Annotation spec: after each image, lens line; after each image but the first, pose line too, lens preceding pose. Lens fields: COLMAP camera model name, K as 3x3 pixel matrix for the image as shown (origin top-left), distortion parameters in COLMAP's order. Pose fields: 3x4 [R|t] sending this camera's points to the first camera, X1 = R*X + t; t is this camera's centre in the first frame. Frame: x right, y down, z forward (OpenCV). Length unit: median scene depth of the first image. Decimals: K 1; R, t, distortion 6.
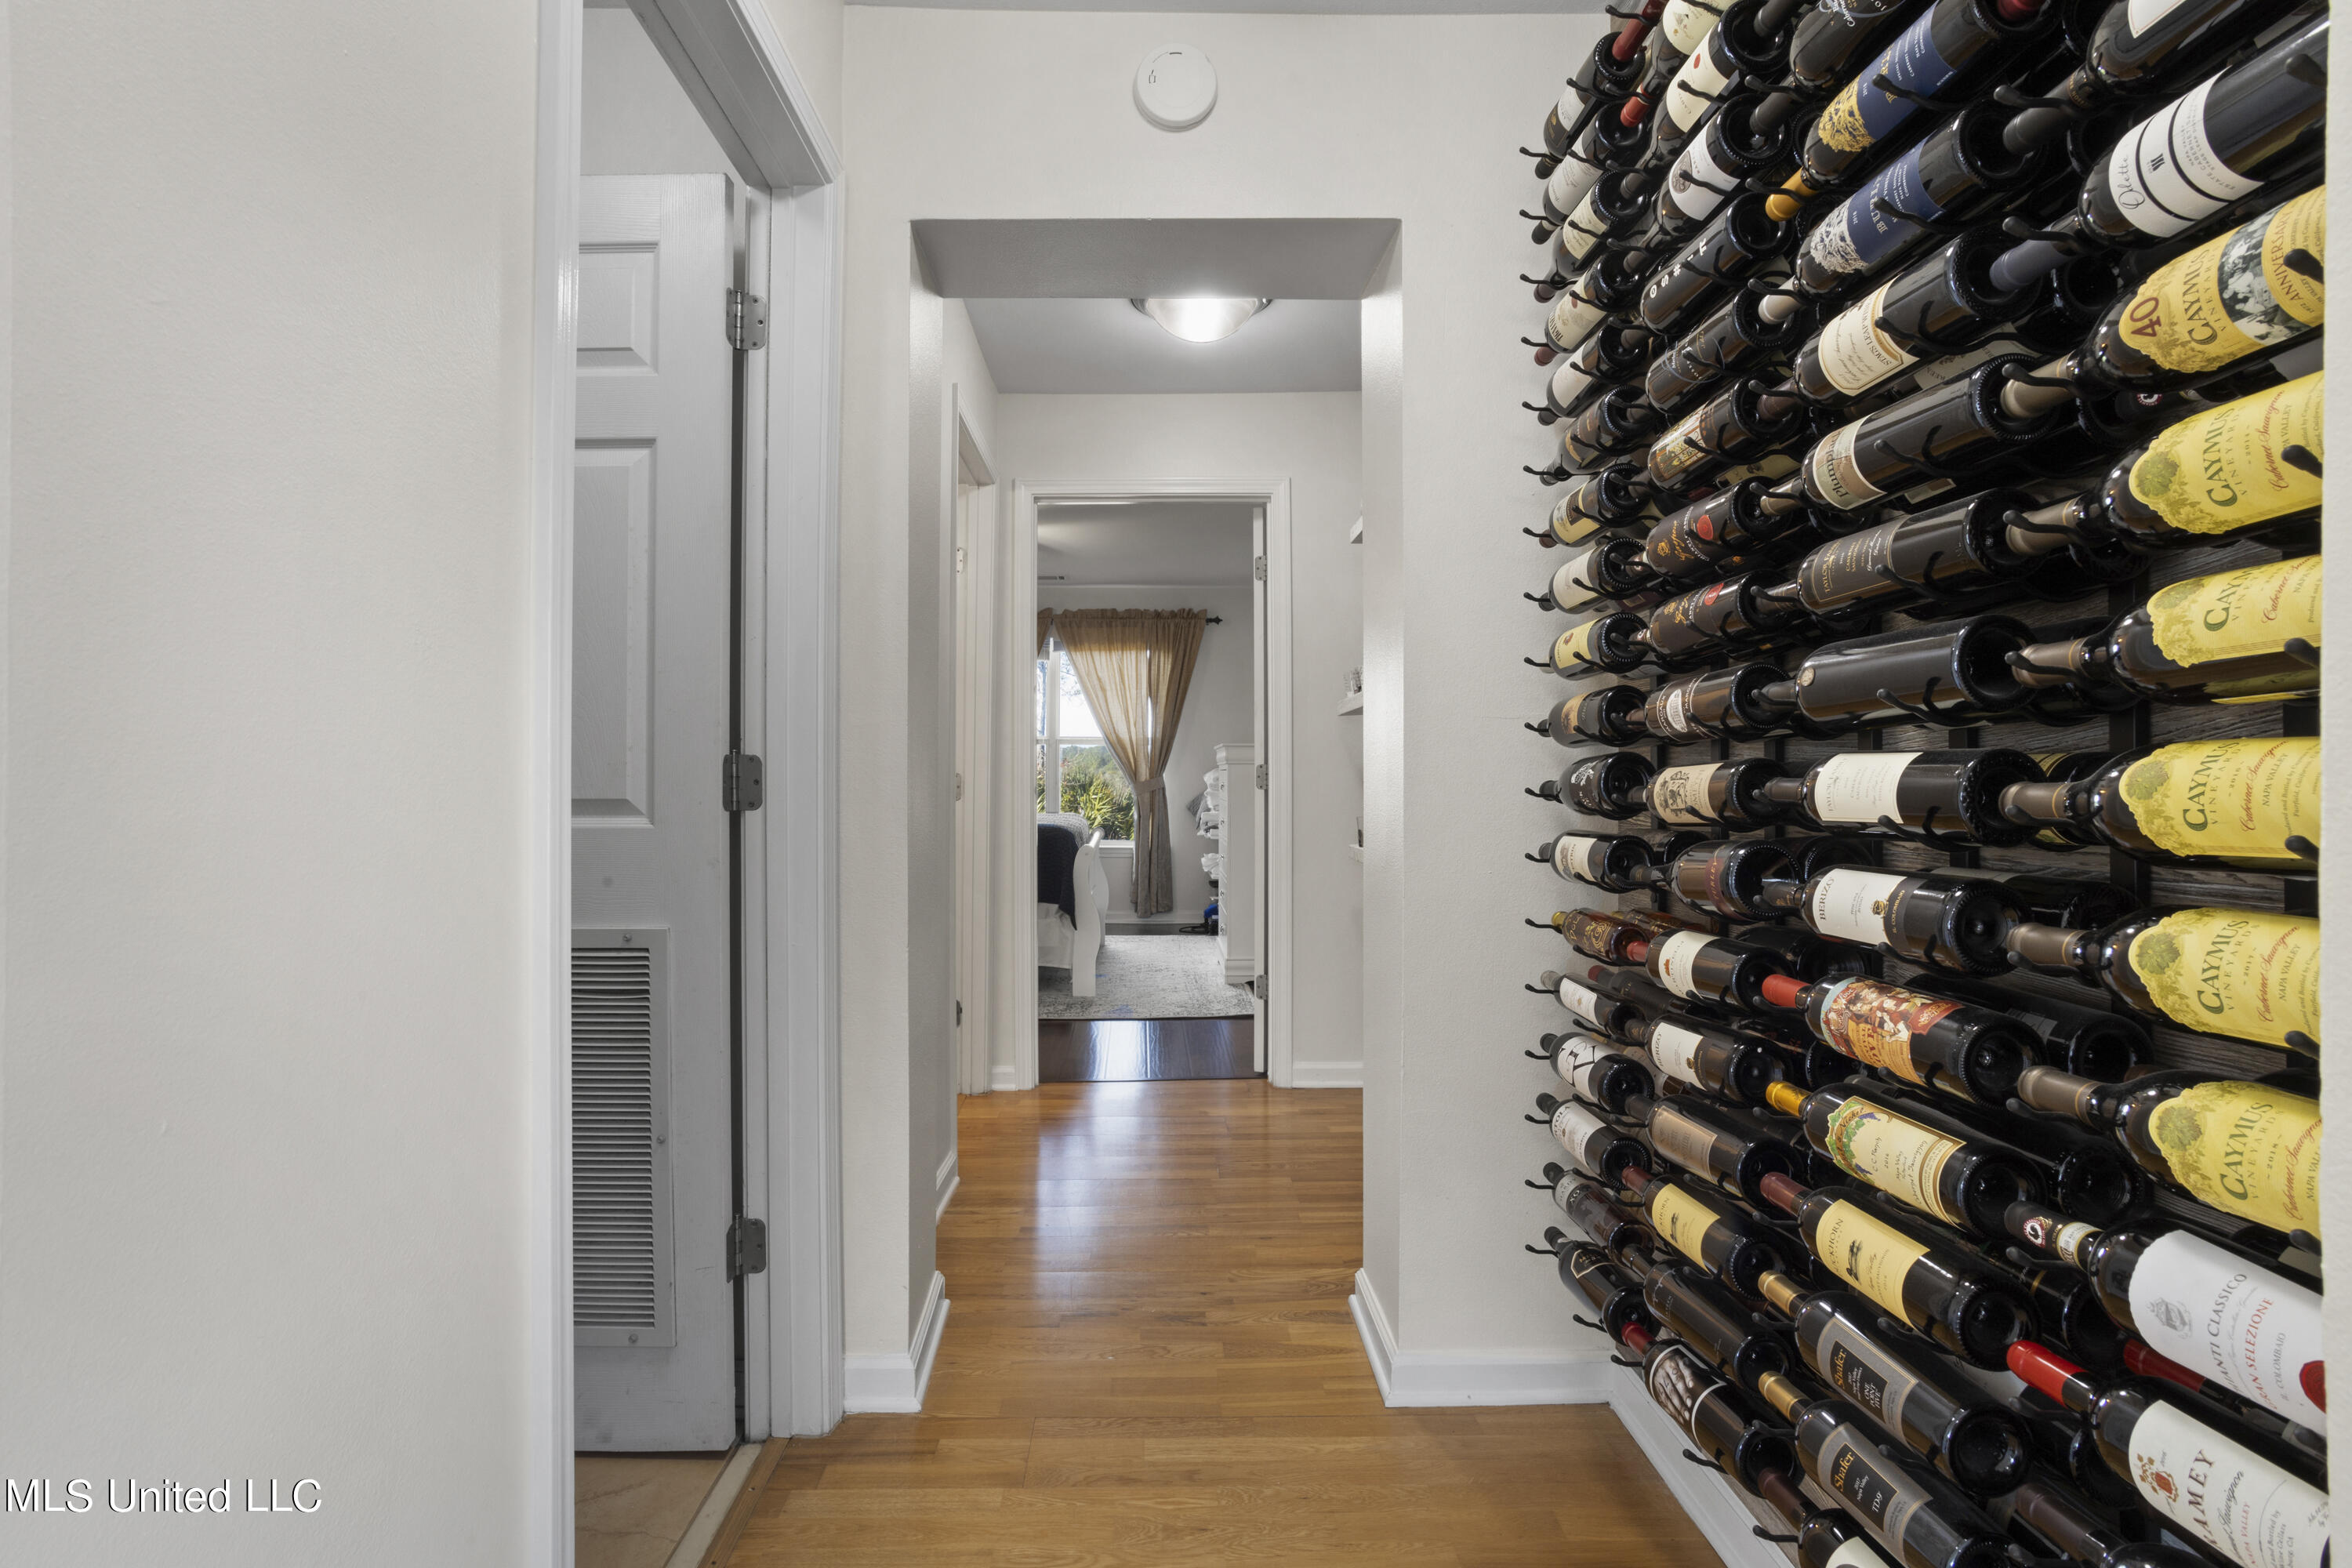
lens RADIAL K [[1131.9, 0, 1175.4], [0, 1131.9, 768.3], [0, 0, 1]] dist [-0.013205, 0.011755]
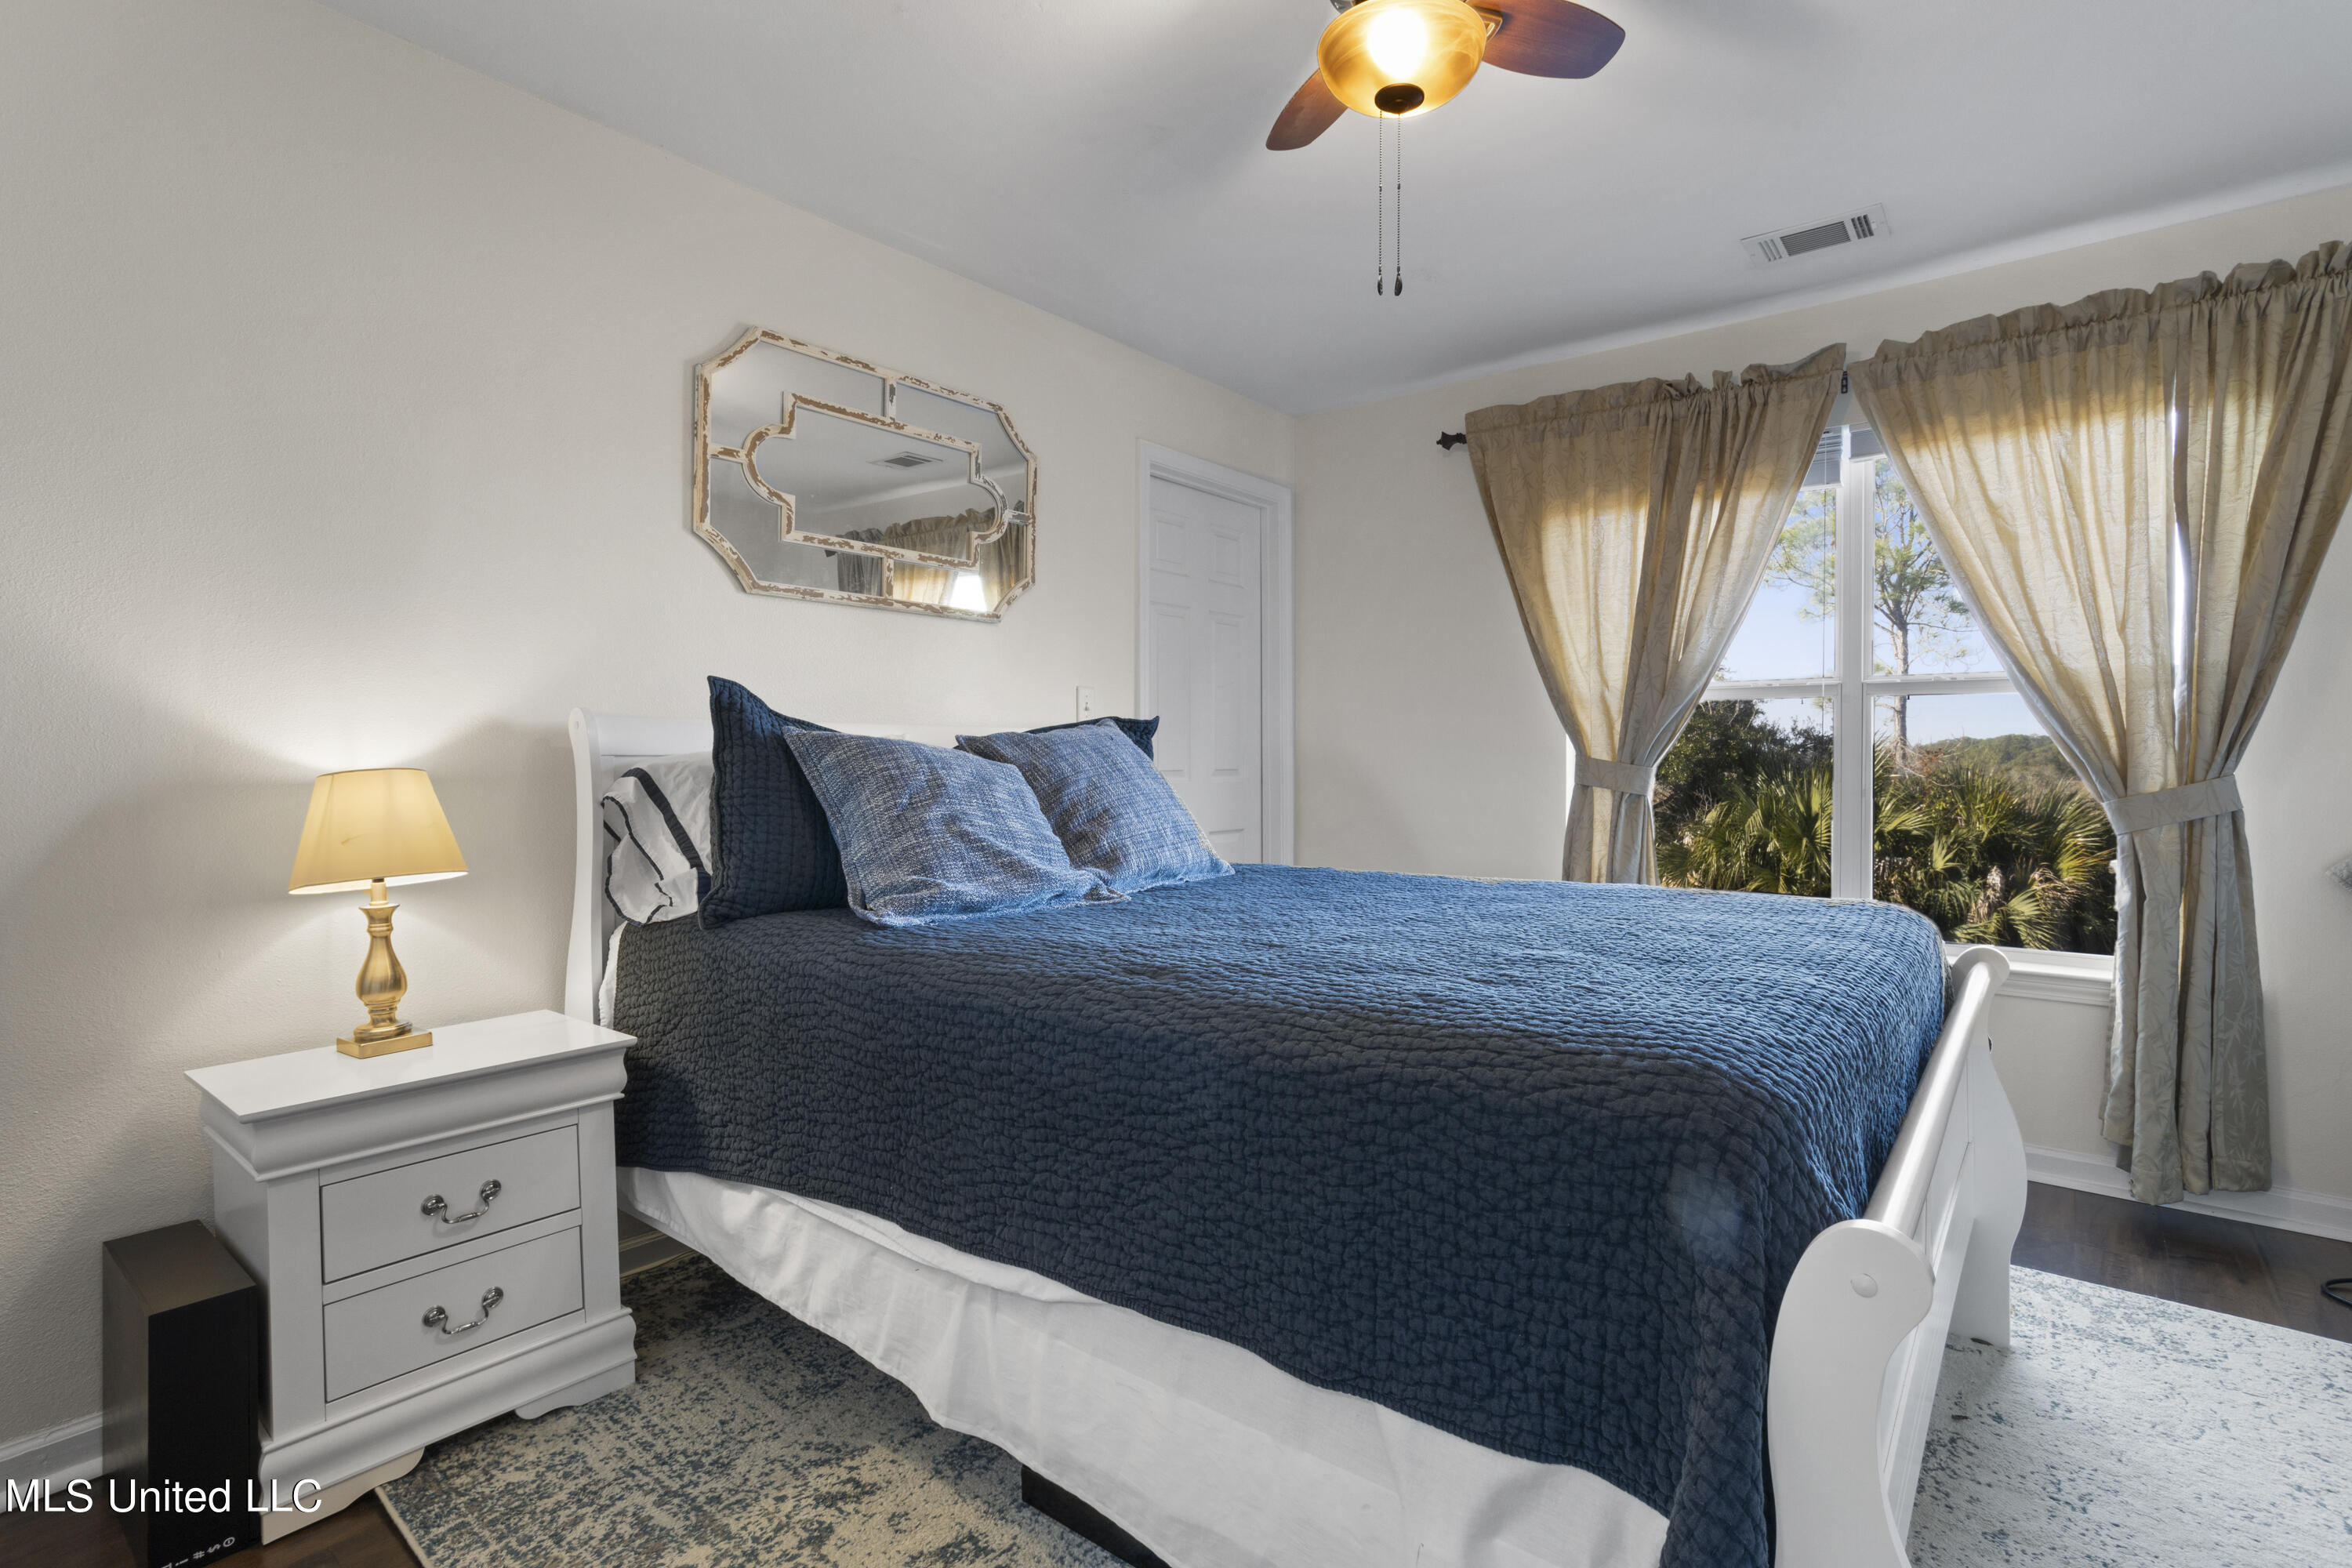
lens RADIAL K [[1131.9, 0, 1182.1], [0, 1131.9, 782.1], [0, 0, 1]] dist [-0.013205, 0.011755]
pose [[0.752586, -0.001530, -0.658493, -0.025092], [0.008070, 0.999944, 0.006899, 0.003559], [0.658445, -0.010506, 0.752556, 0.555322]]
